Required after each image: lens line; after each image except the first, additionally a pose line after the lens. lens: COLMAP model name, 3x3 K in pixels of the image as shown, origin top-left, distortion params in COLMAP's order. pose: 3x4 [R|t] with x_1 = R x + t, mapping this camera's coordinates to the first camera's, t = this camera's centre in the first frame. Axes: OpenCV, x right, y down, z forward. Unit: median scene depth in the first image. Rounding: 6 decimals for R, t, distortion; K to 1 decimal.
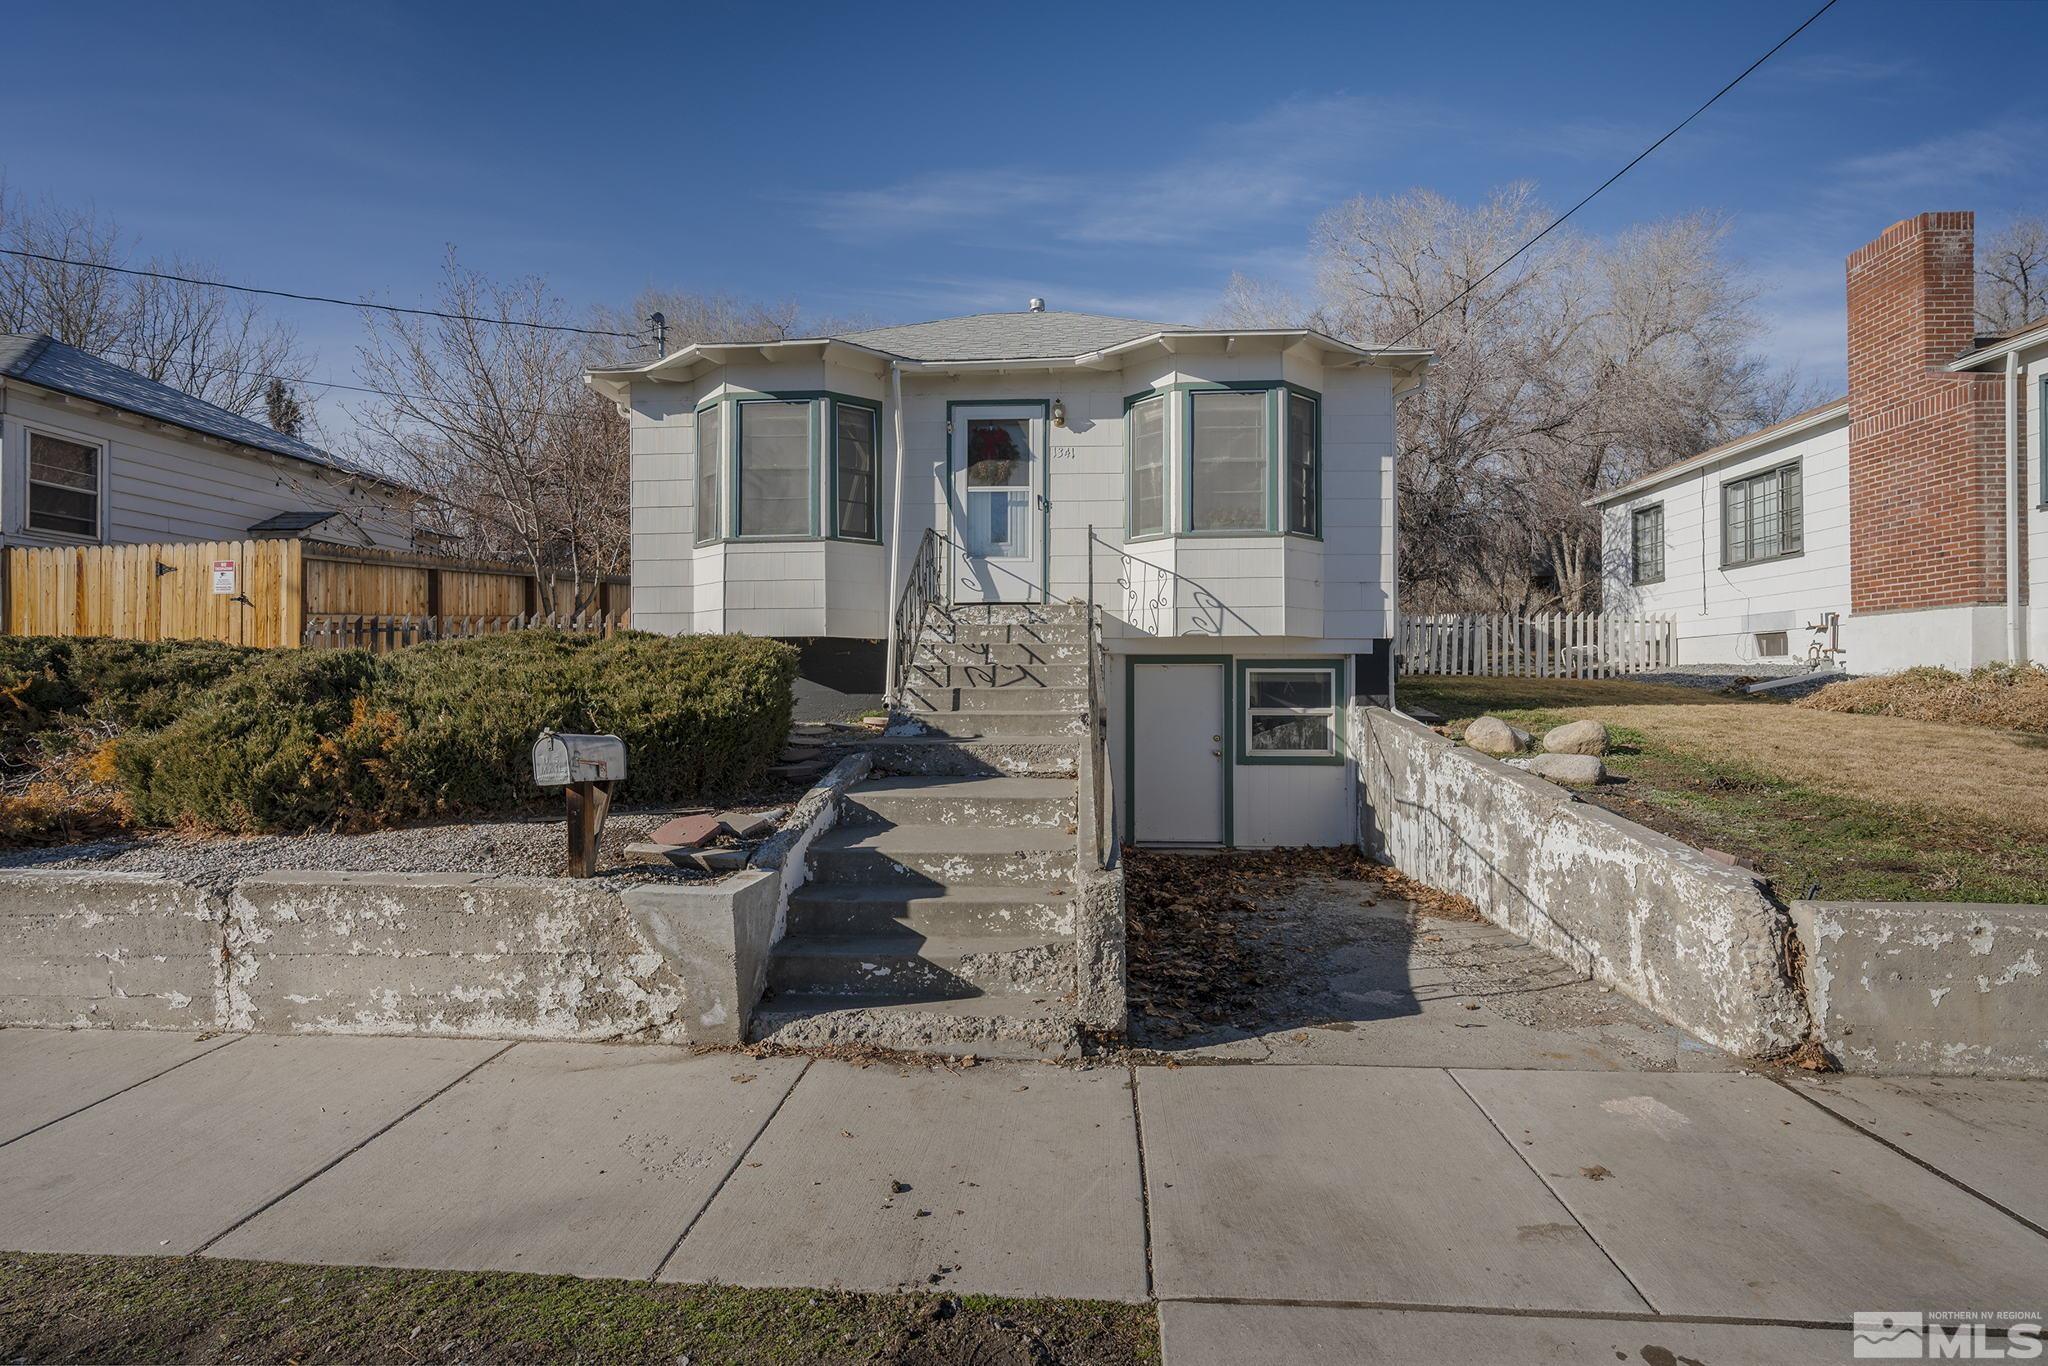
lens RADIAL K [[895.1, 0, 1026.2], [0, 895.1, 668.6], [0, 0, 1]] dist [-0.000732, -0.000019]
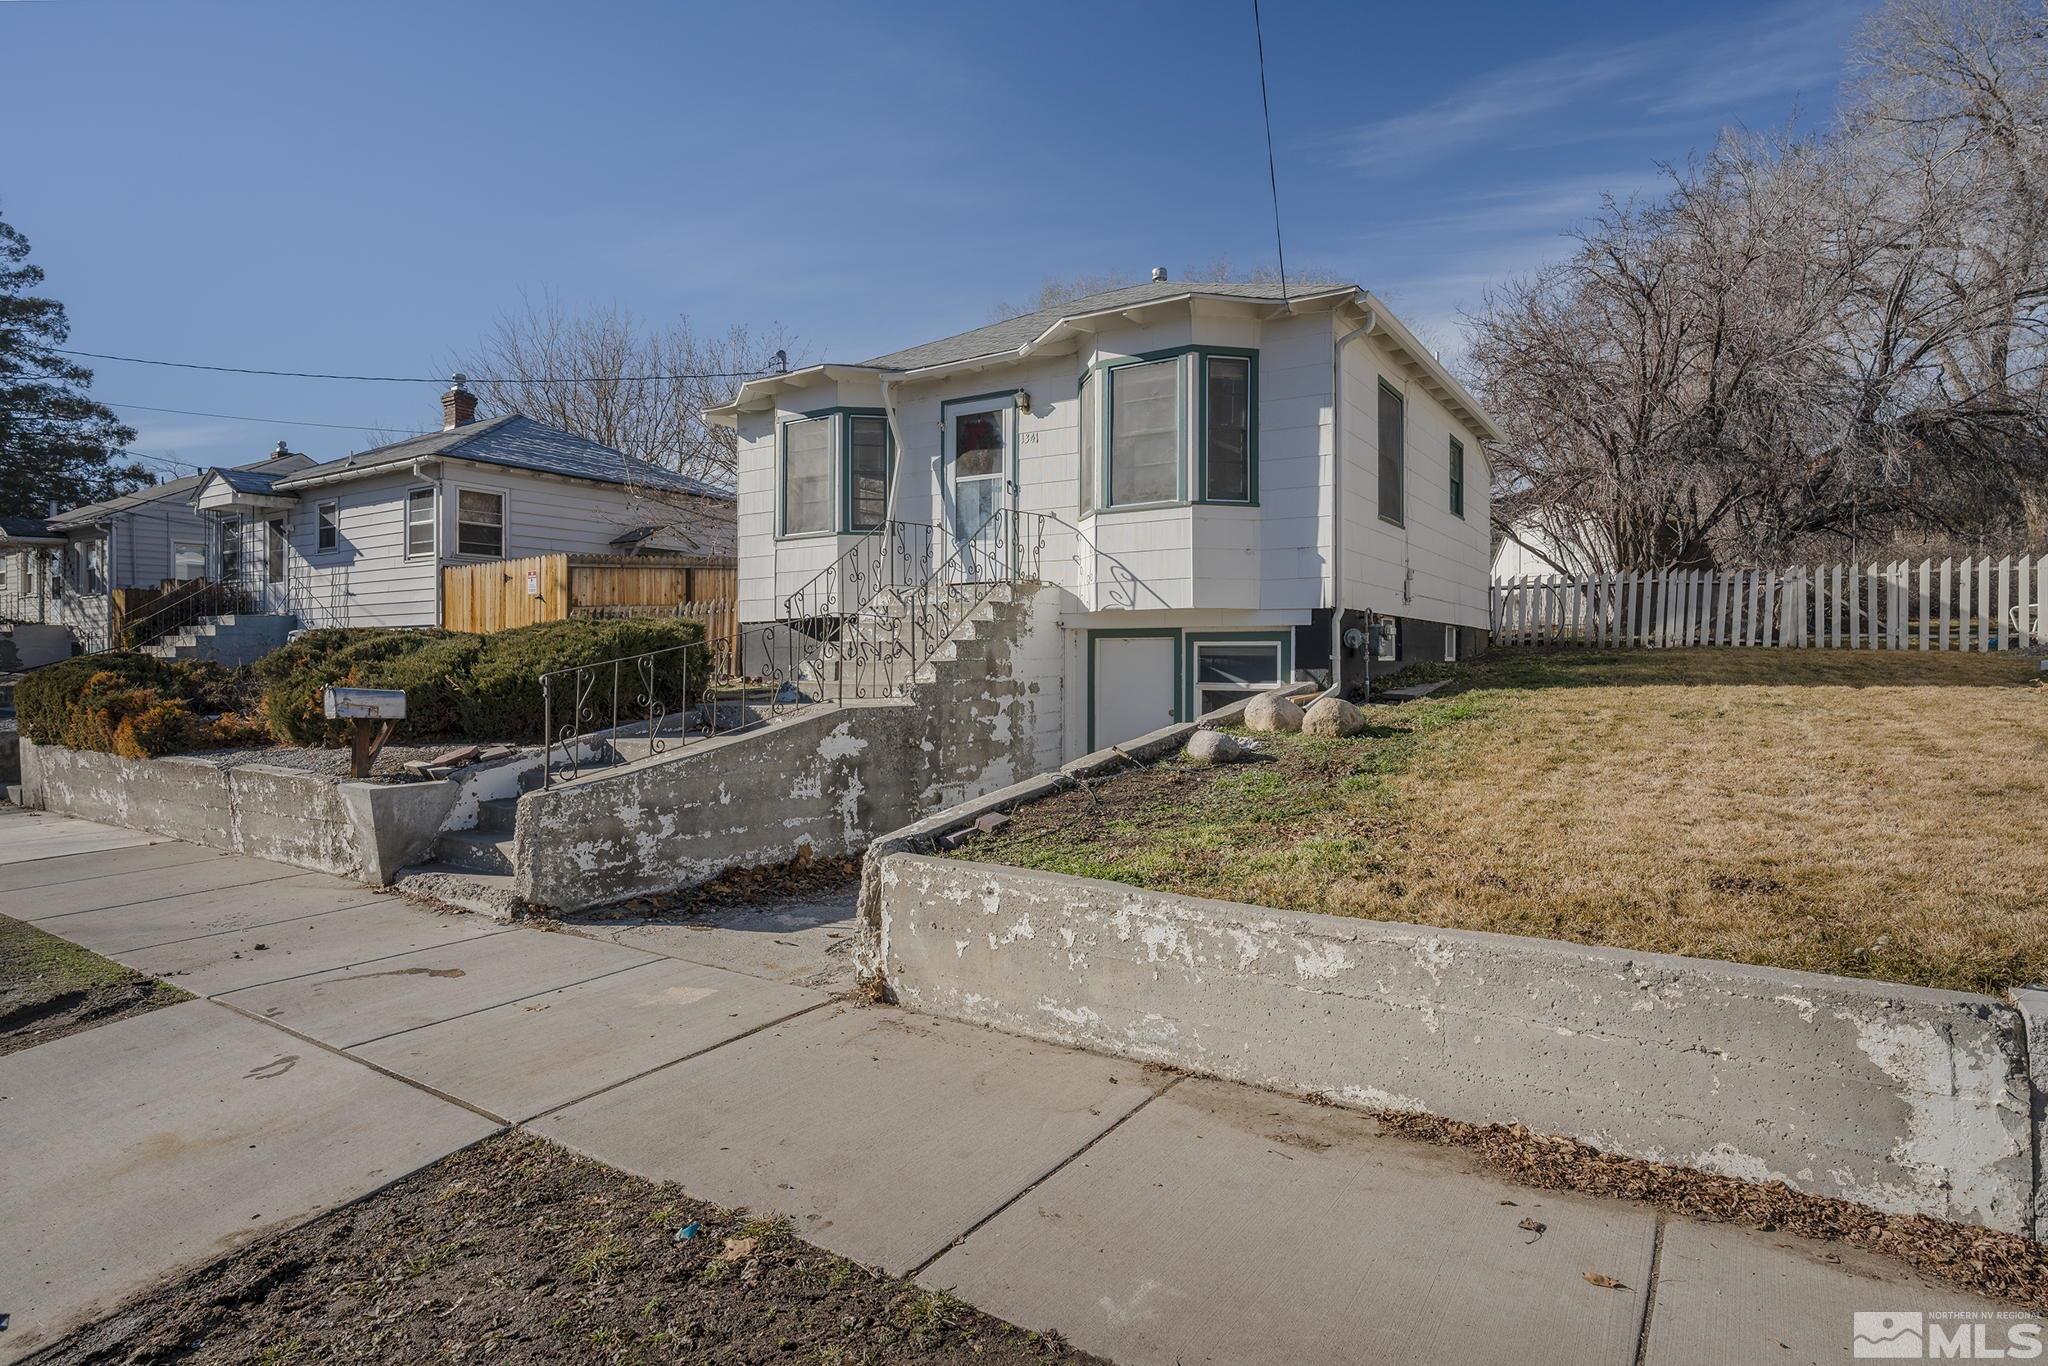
lens RADIAL K [[934.5, 0, 1021.3], [0, 934.5, 645.4], [0, 0, 1]] dist [-0.003203, 0.000388]
pose [[0.898581, -0.005275, -0.438775, 0.520810], [0.007194, 0.999970, 0.002710, -0.000265], [0.438748, -0.005592, 0.898593, 0.007155]]
